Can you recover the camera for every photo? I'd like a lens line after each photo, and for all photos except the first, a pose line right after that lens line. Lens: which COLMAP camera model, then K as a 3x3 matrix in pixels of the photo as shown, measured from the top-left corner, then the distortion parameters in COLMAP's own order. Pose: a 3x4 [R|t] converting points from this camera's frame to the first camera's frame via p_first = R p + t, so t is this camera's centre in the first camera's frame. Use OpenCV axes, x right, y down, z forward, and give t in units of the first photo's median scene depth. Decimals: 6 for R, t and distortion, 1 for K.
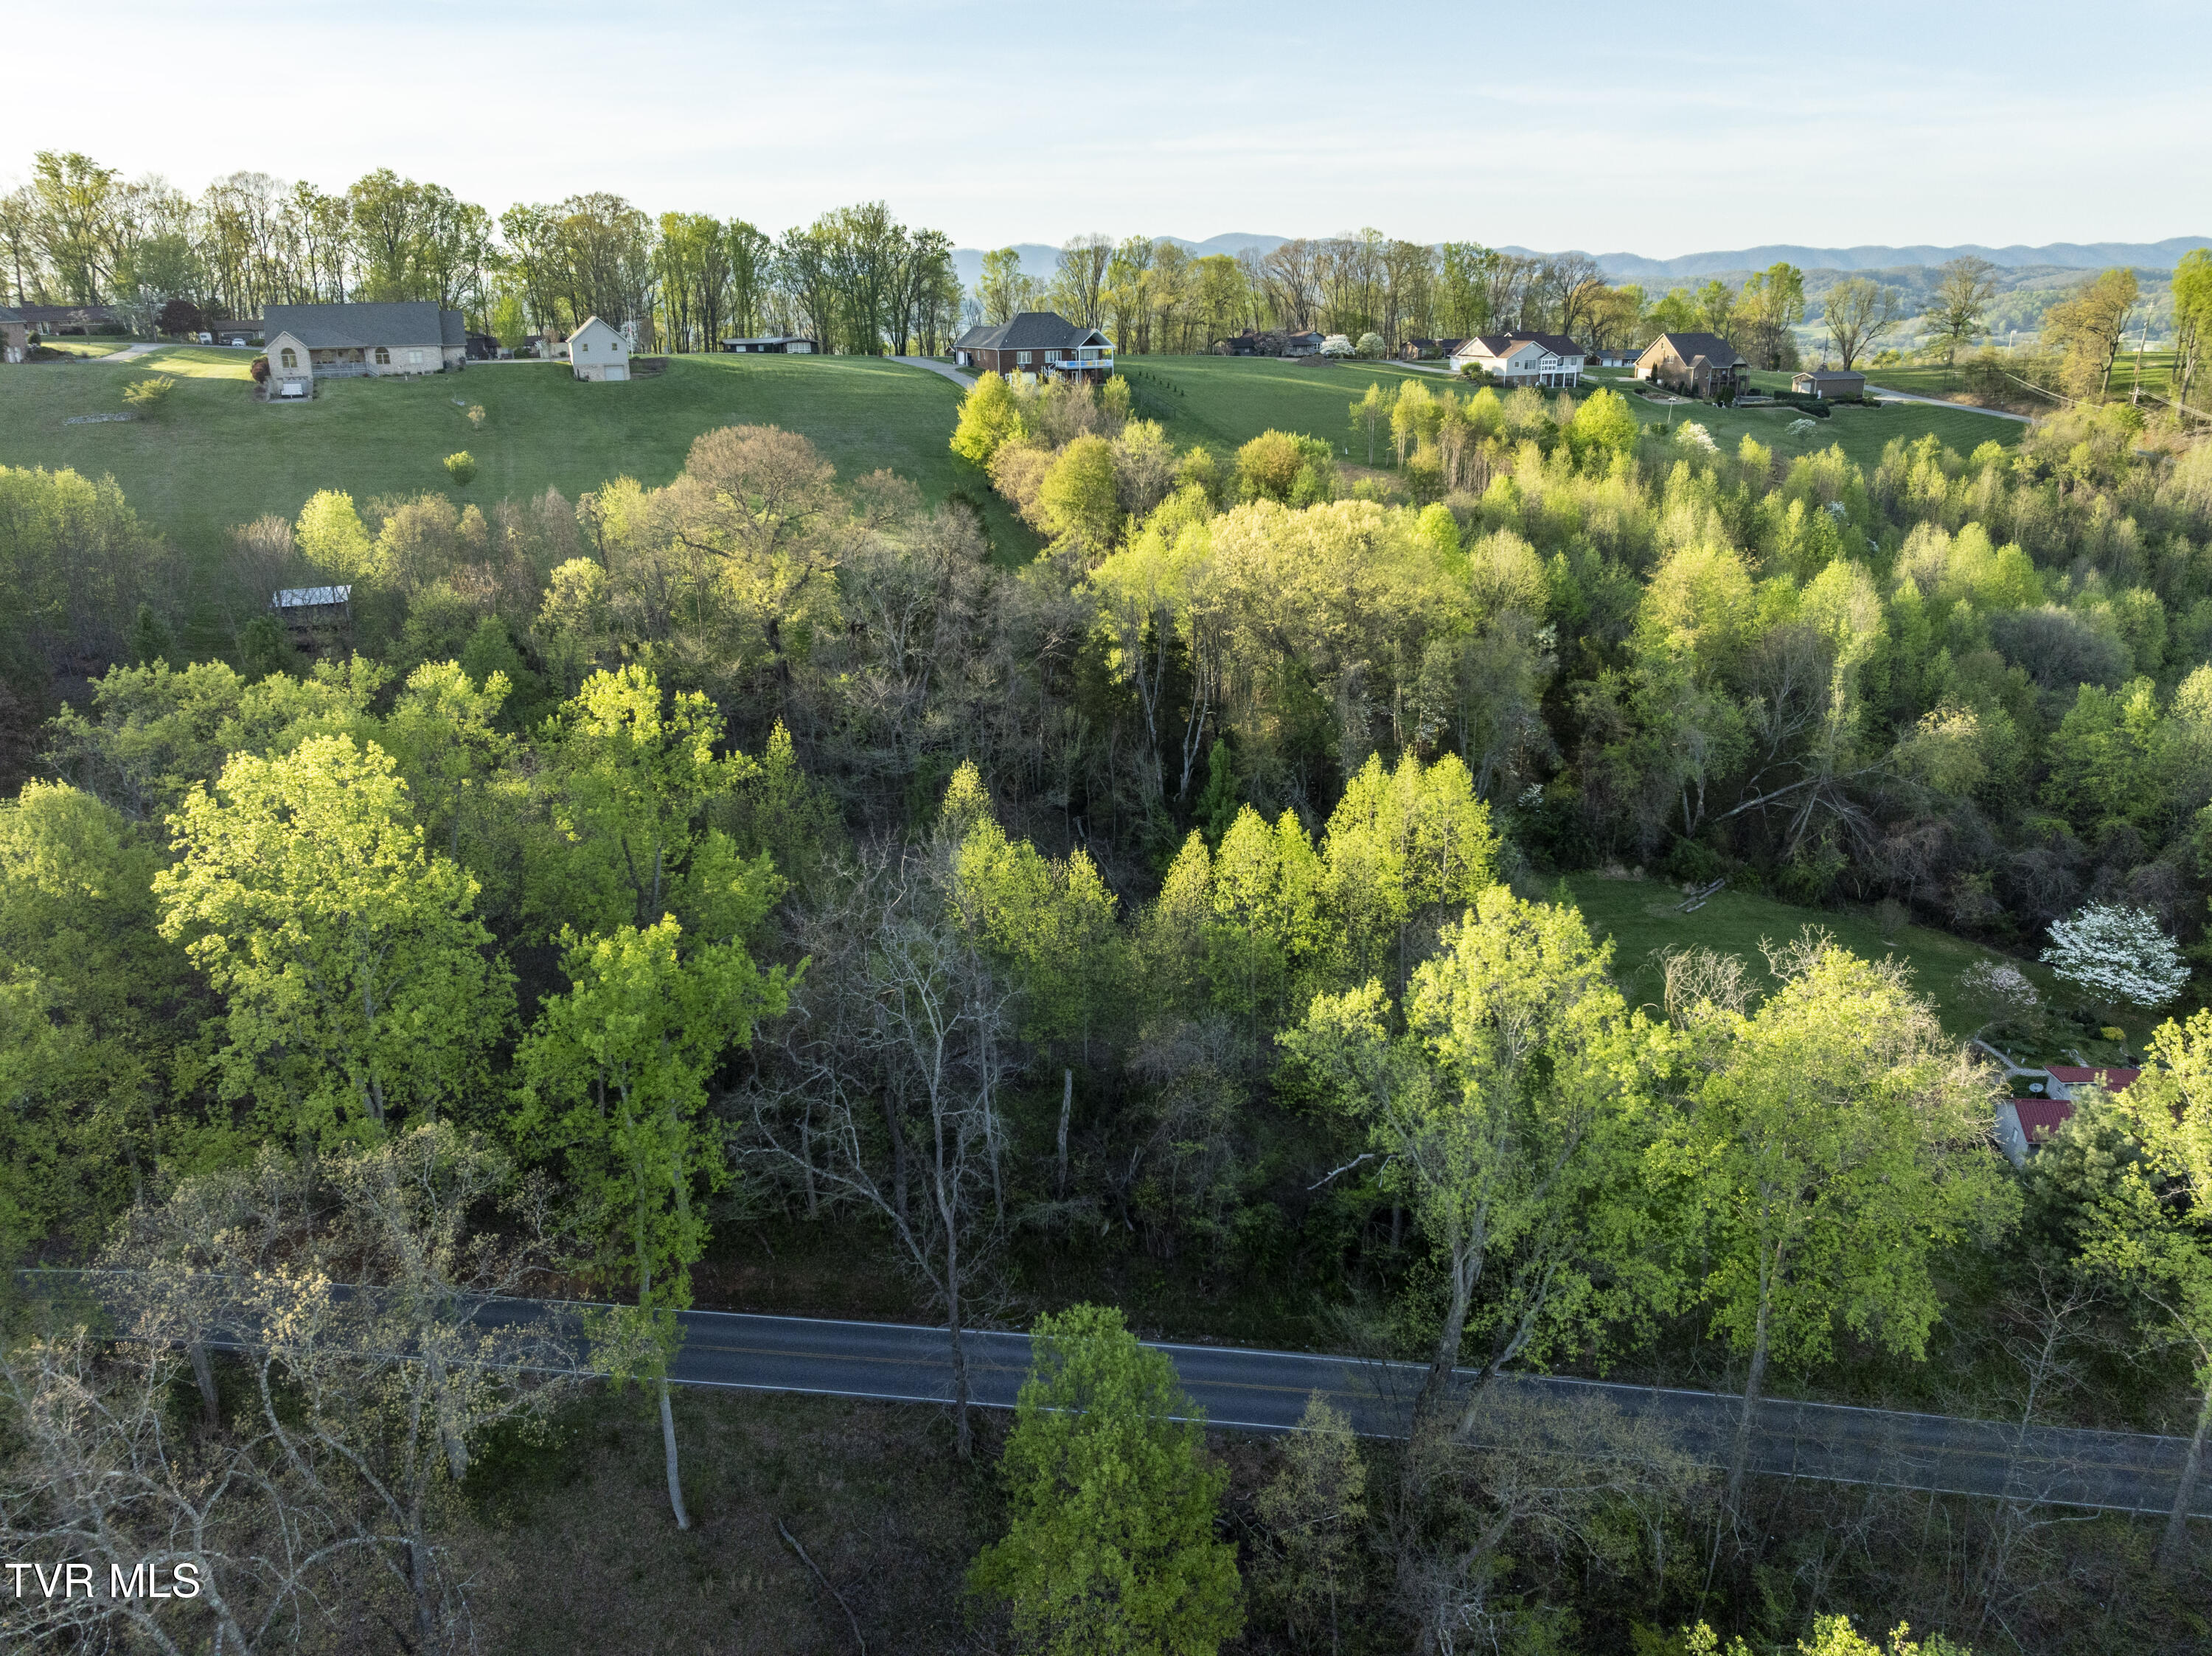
lens RADIAL K [[1560.3, 0, 1114.8], [0, 1560.3, 835.5], [0, 0, 1]] dist [-0.038631, 0.002022]
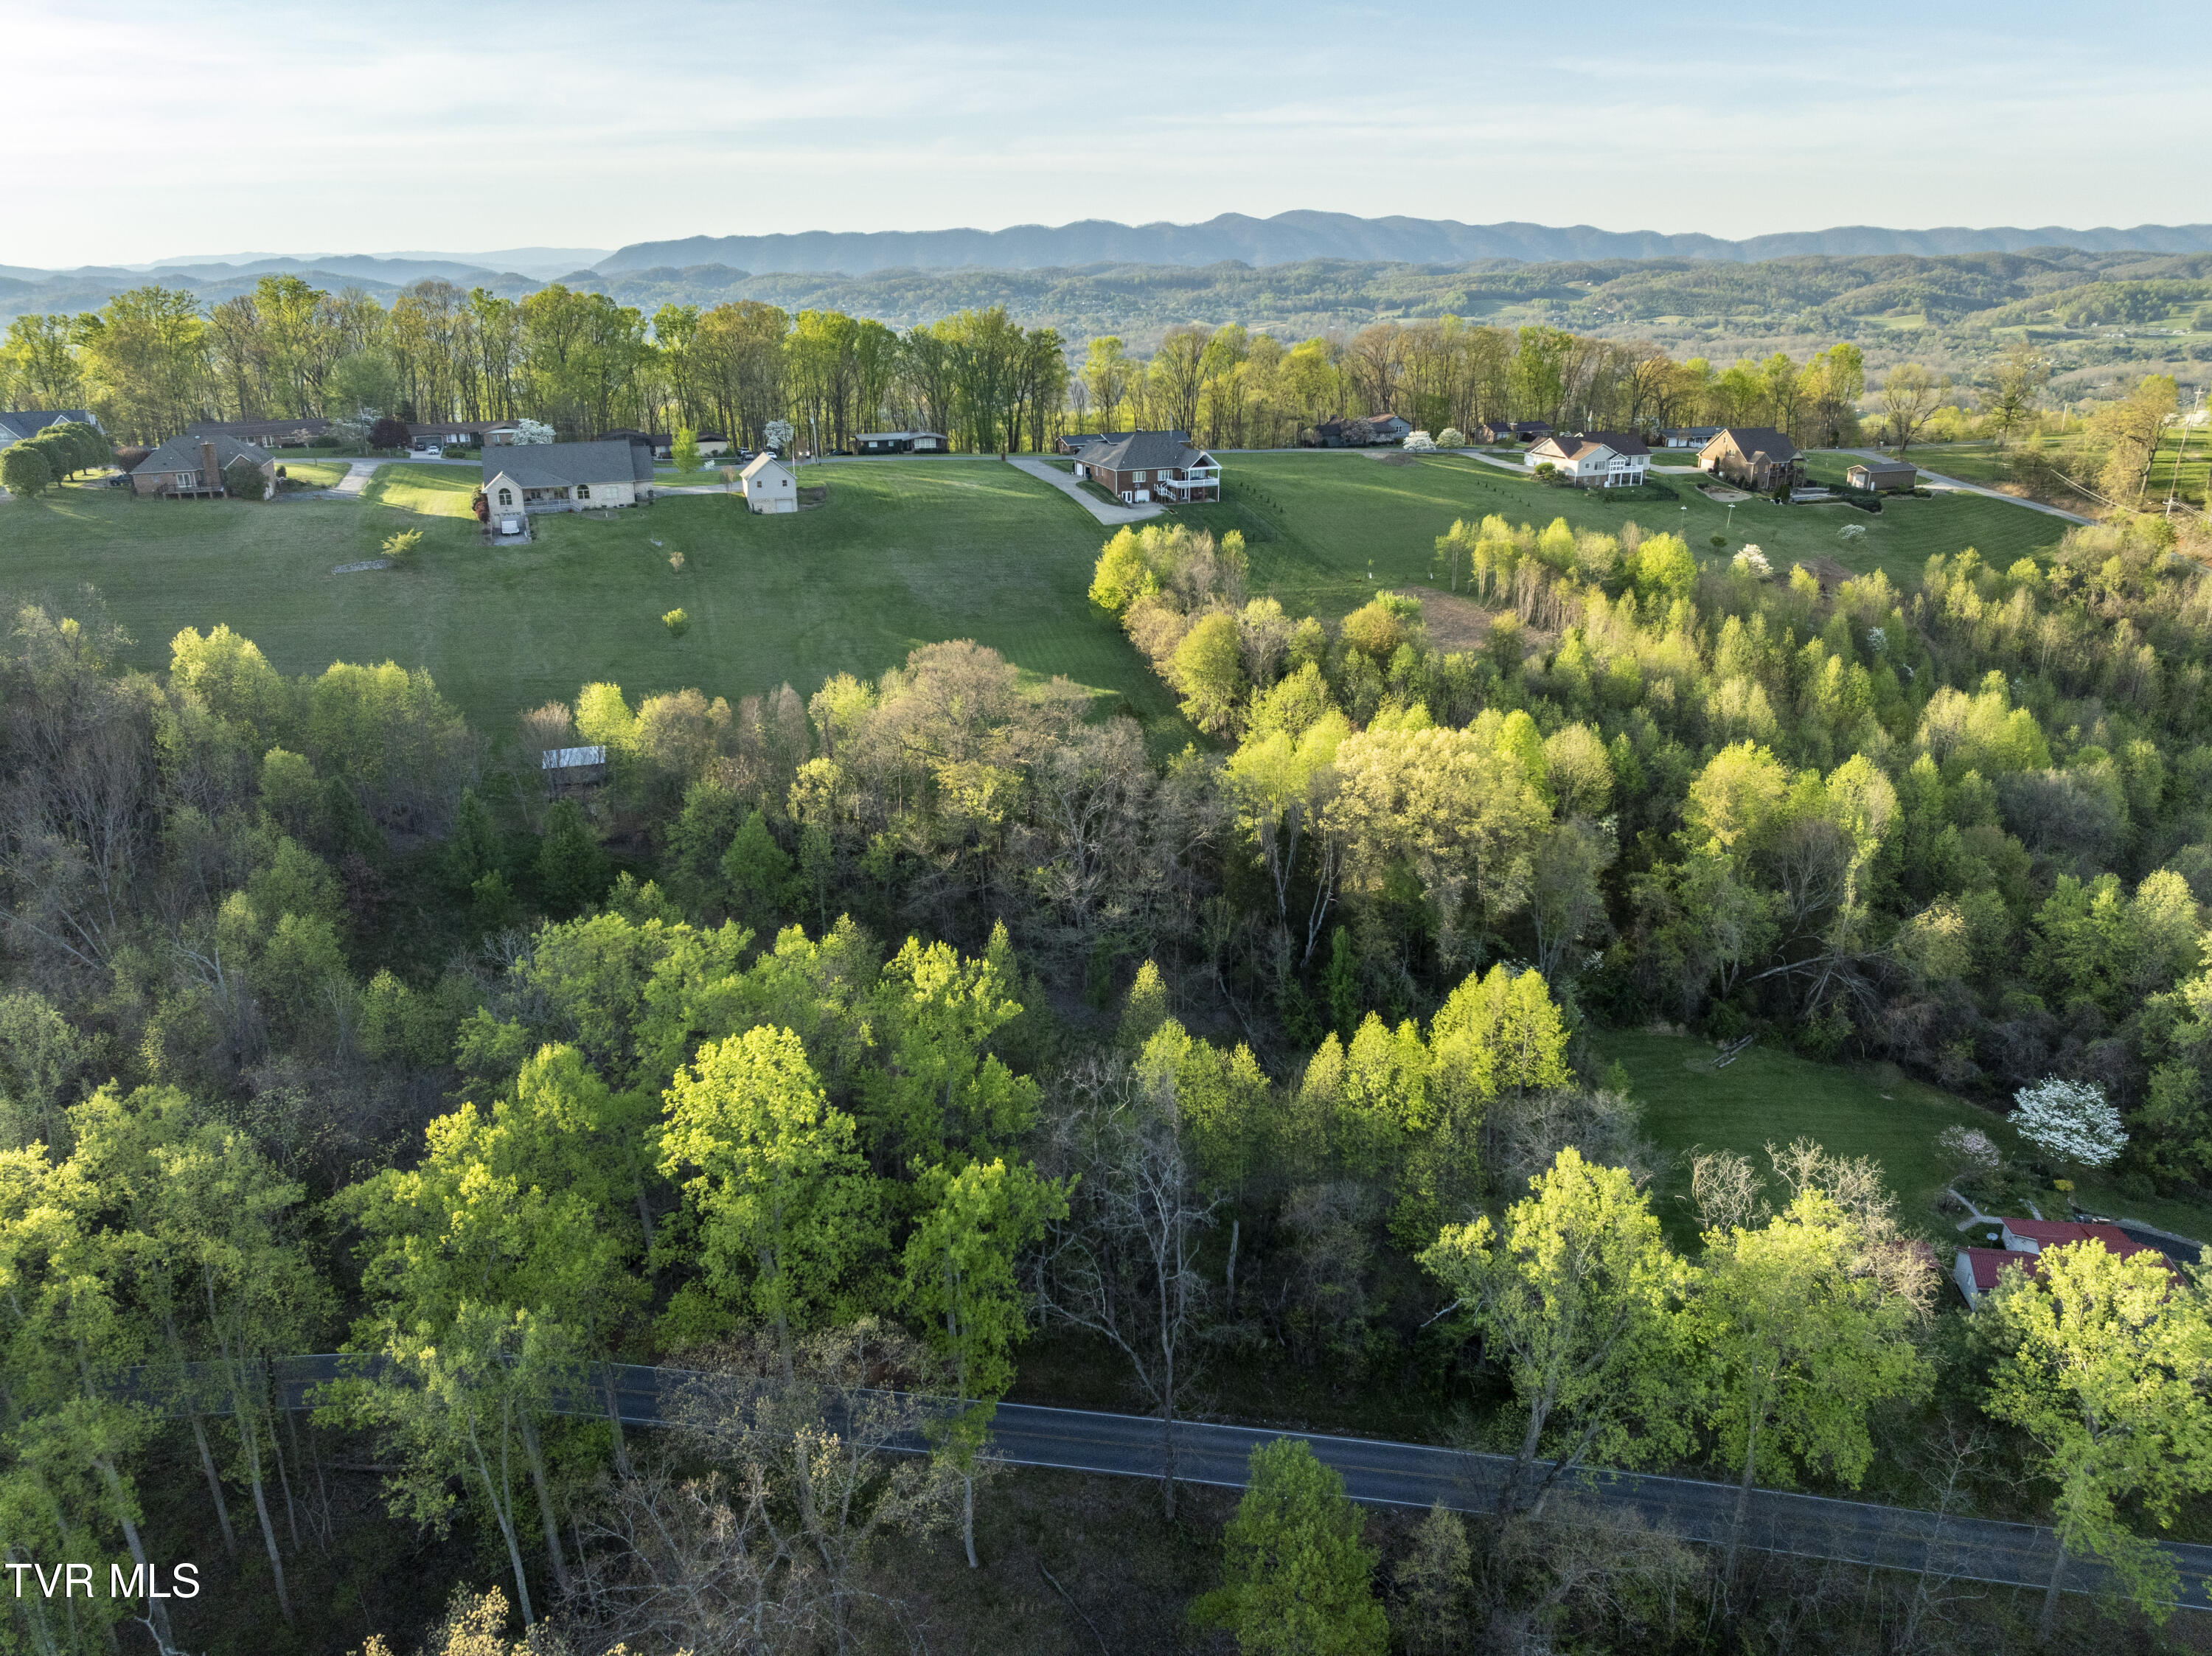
lens RADIAL K [[1560.3, 0, 1114.7], [0, 1560.3, 837.4], [0, 0, 1]] dist [-0.038631, 0.002022]
pose [[0.999257, 0.018435, -0.033854, -0.070670], [-0.017862, 0.999694, 0.017137, -0.146634], [0.034160, -0.016520, 0.999280, -0.237500]]
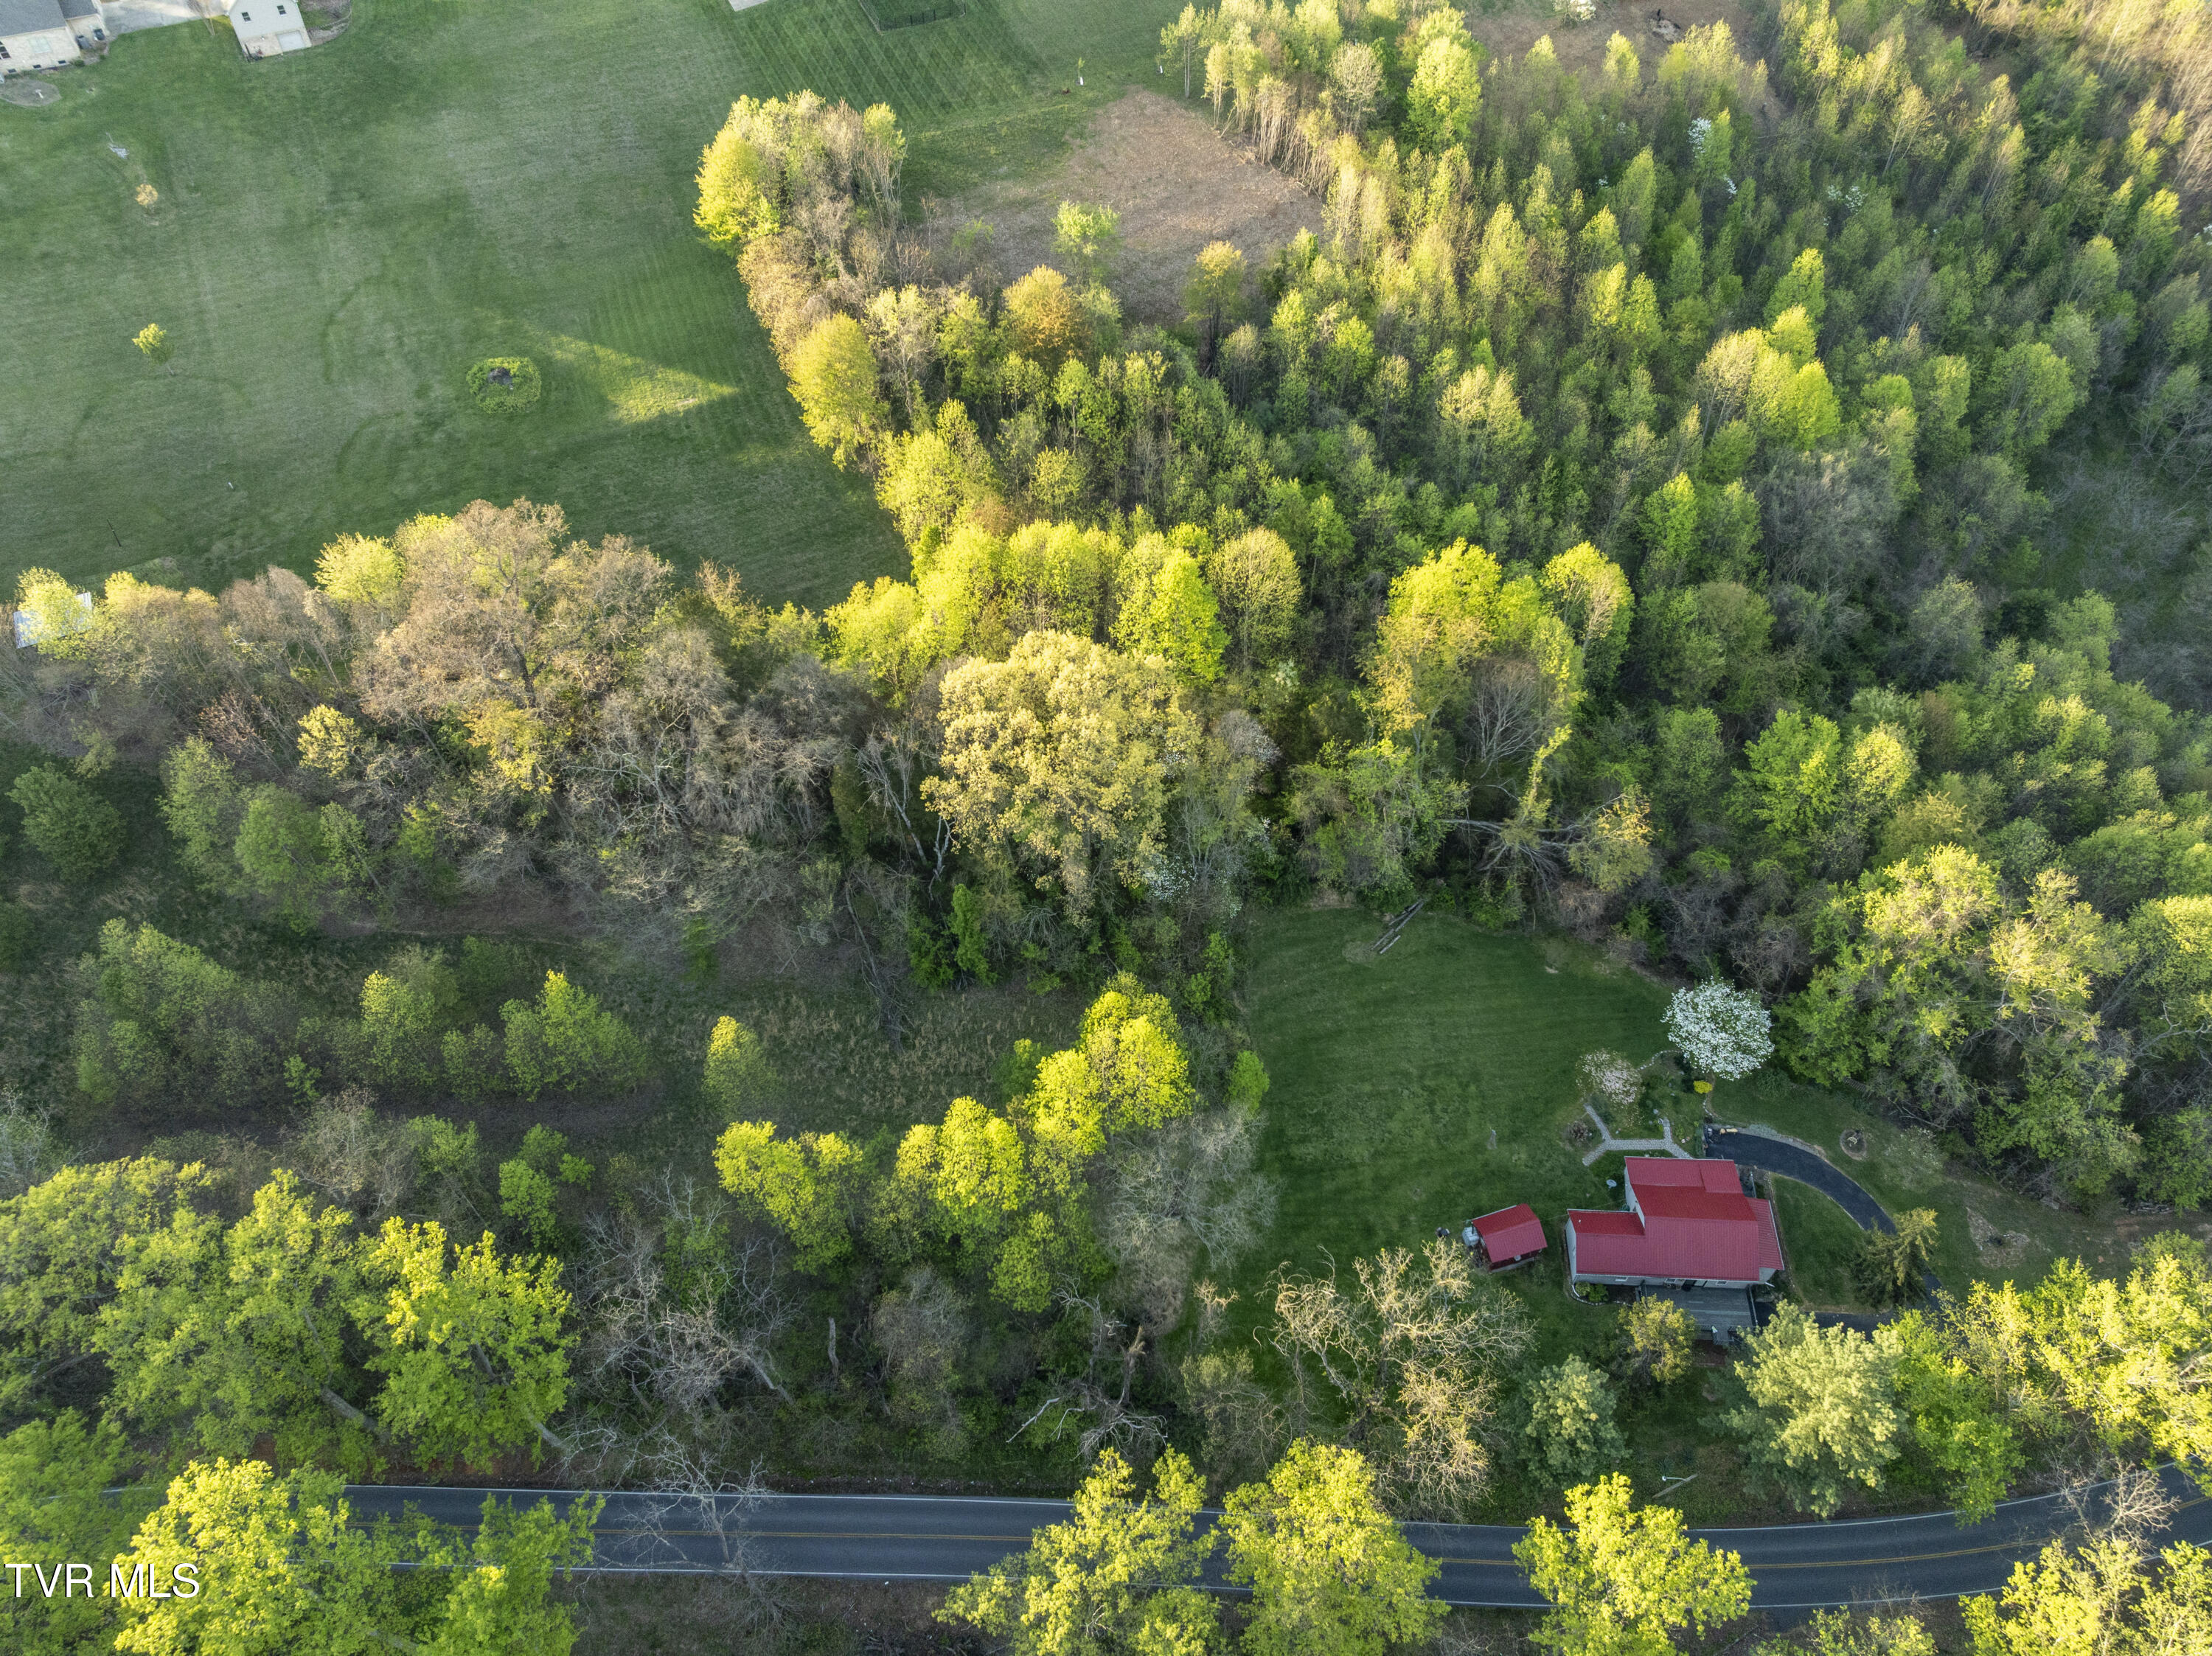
lens RADIAL K [[1560.3, 0, 1115.9], [0, 1560.3, 839.1], [0, 0, 1]] dist [-0.038631, 0.002022]
pose [[0.997974, -0.047848, 0.041925, 0.128527], [0.019043, 0.853489, 0.520762, -0.642744], [-0.060700, -0.518909, 0.852672, 0.067252]]
